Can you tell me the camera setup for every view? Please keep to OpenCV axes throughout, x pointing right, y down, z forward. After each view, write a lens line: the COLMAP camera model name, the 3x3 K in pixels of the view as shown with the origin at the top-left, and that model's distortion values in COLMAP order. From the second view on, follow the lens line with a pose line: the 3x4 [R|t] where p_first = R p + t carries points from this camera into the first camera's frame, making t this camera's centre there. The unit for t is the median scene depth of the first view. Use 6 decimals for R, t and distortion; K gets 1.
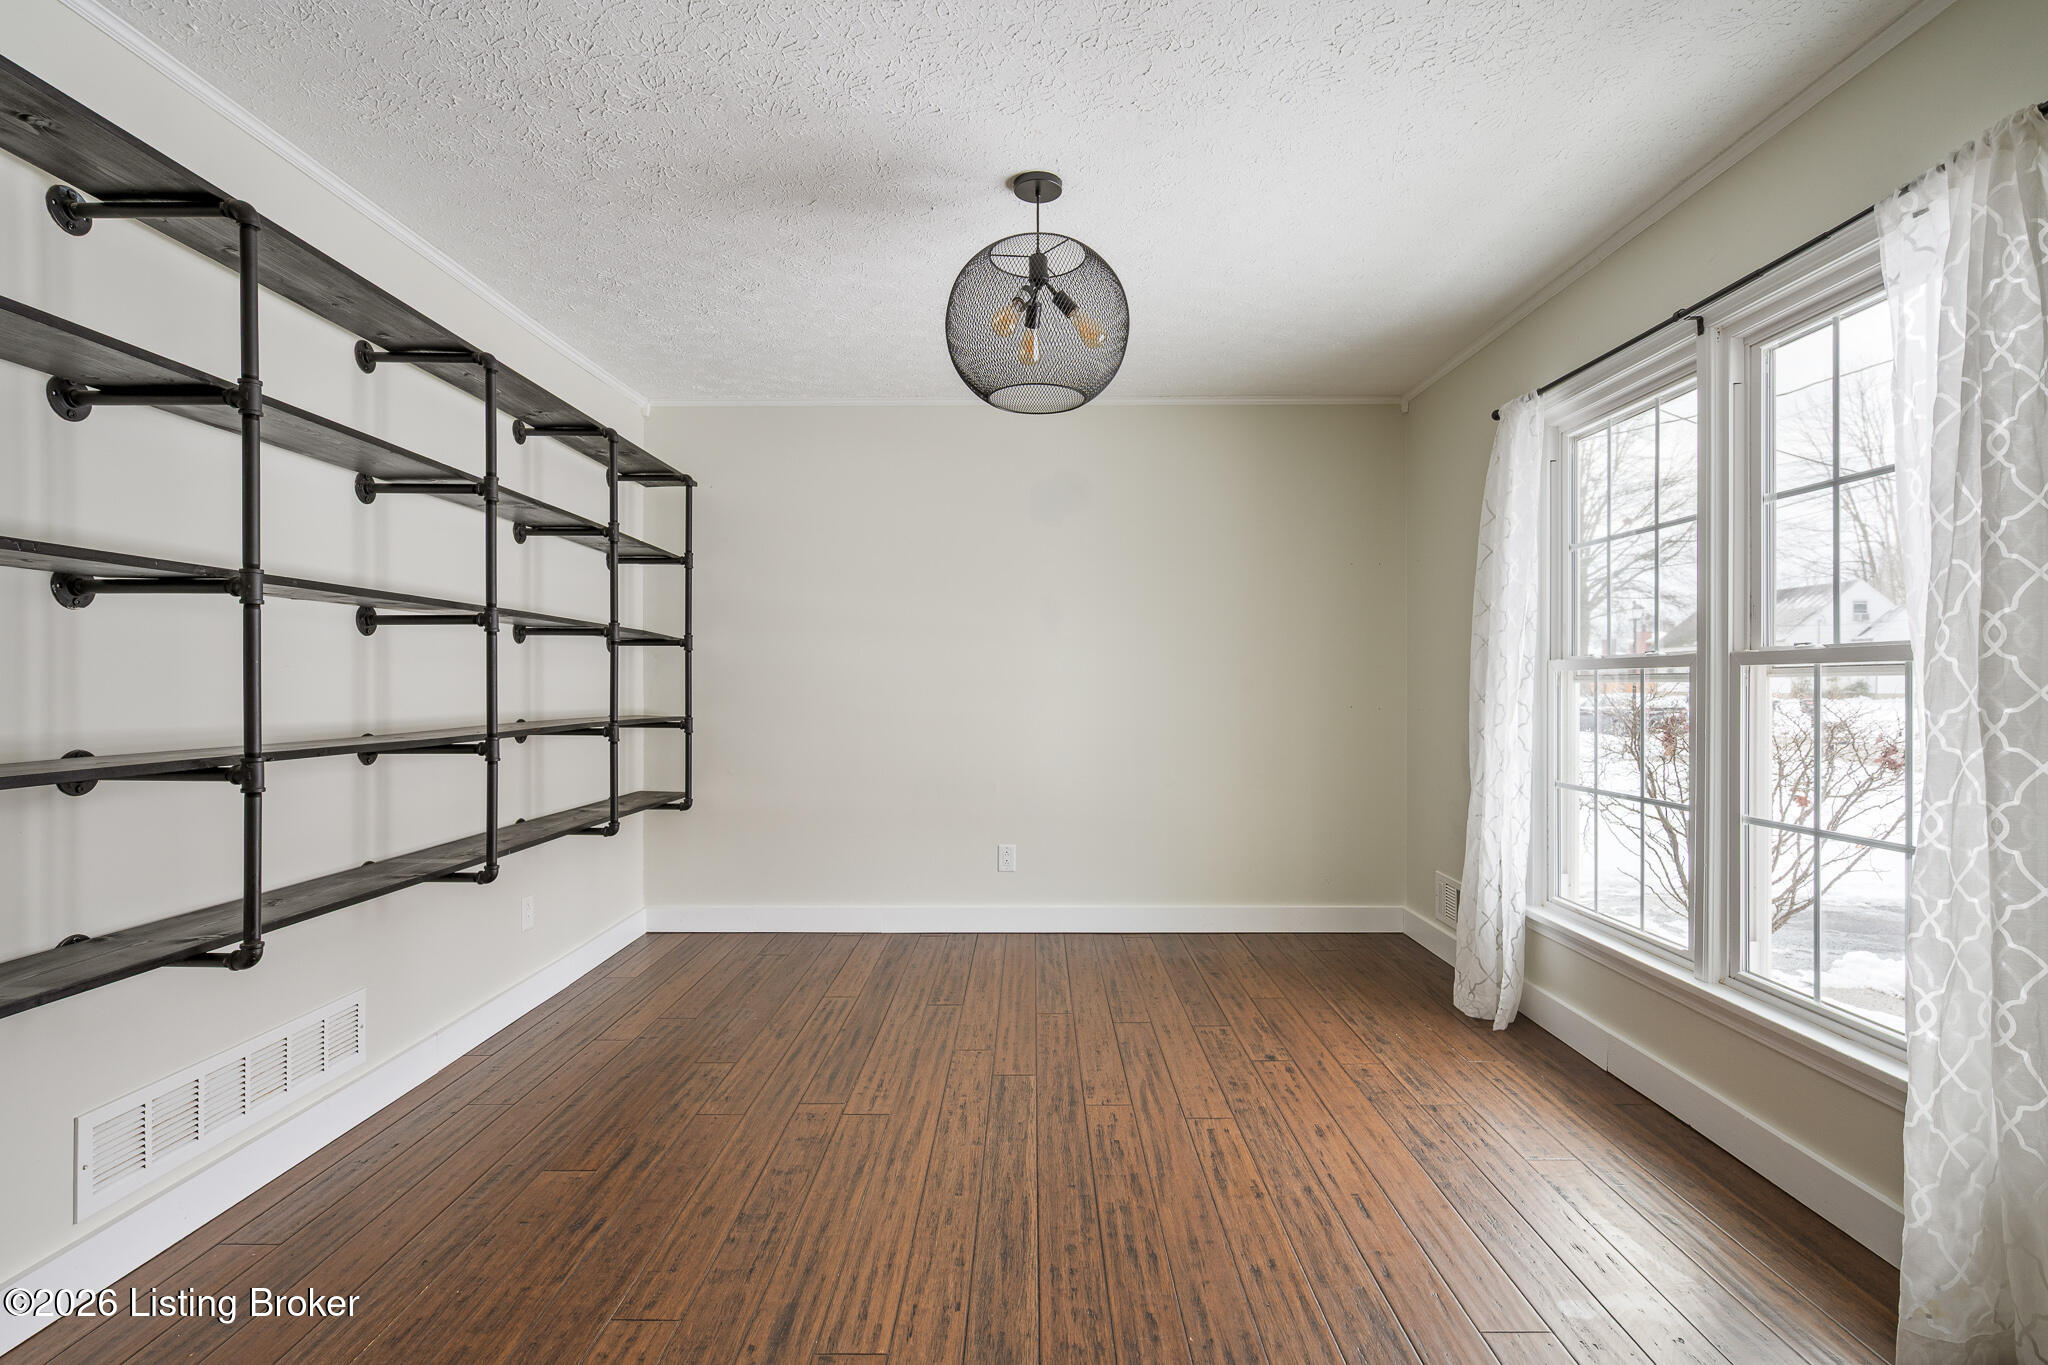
lens RADIAL K [[1011.6, 0, 1024.0], [0, 1011.6, 682.5], [0, 0, 1]] dist [0.000874, 0.000262]
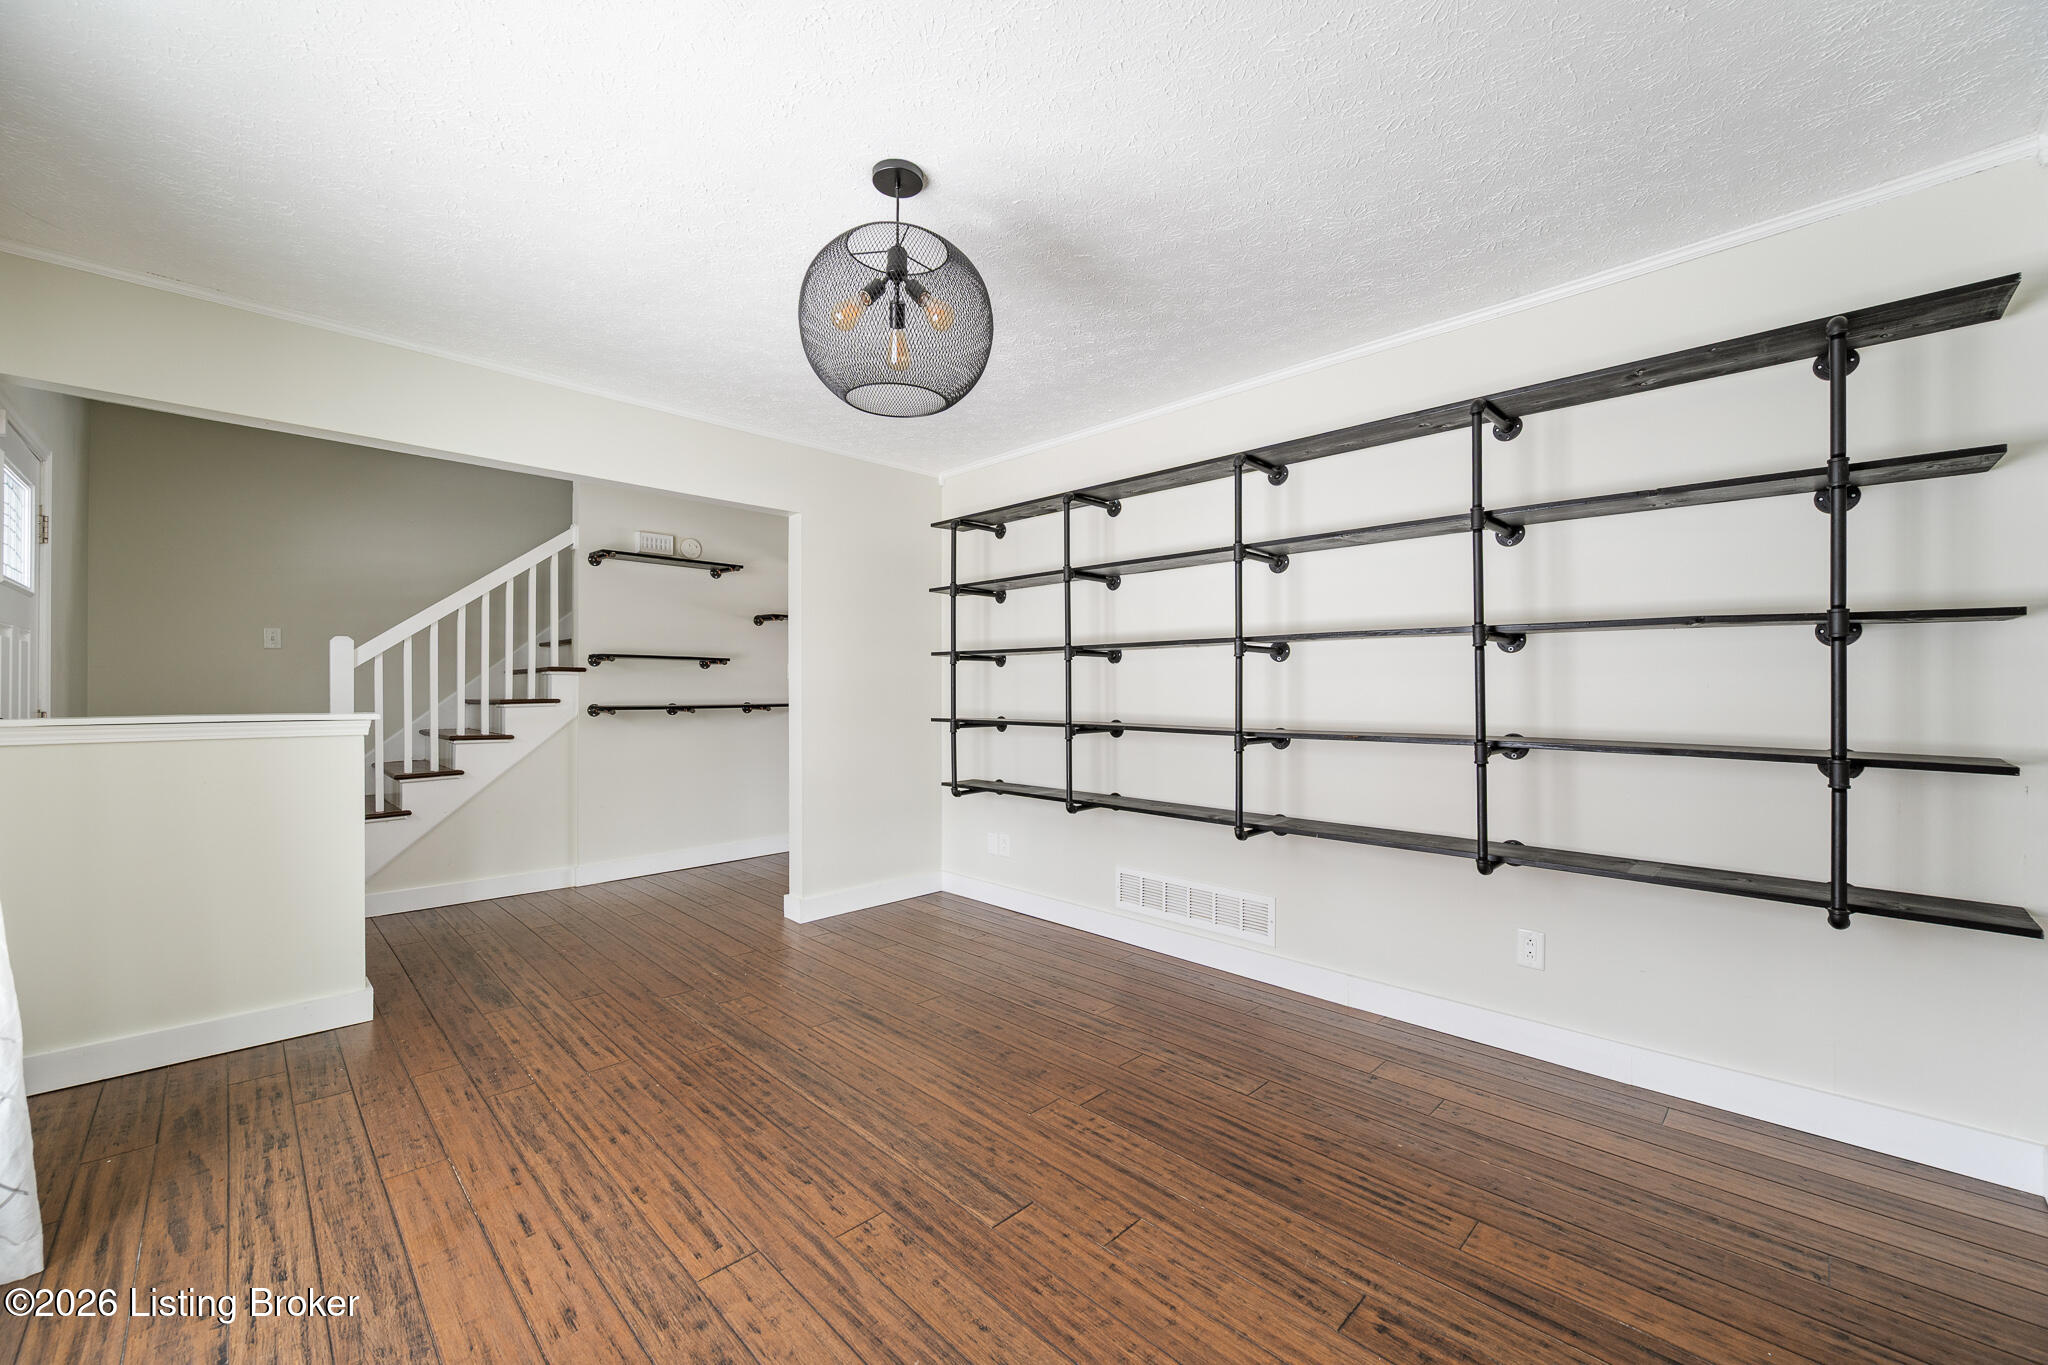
lens RADIAL K [[799.7, 0, 1019.9], [0, 799.7, 687.4], [0, 0, 1]] dist [-0.002486, -0.000366]
pose [[-0.707802, -0.003035, -0.706404, 0.497255], [-0.000875, 0.999994, -0.003419, -0.005219], [0.706410, -0.001802, -0.707801, 1.731412]]
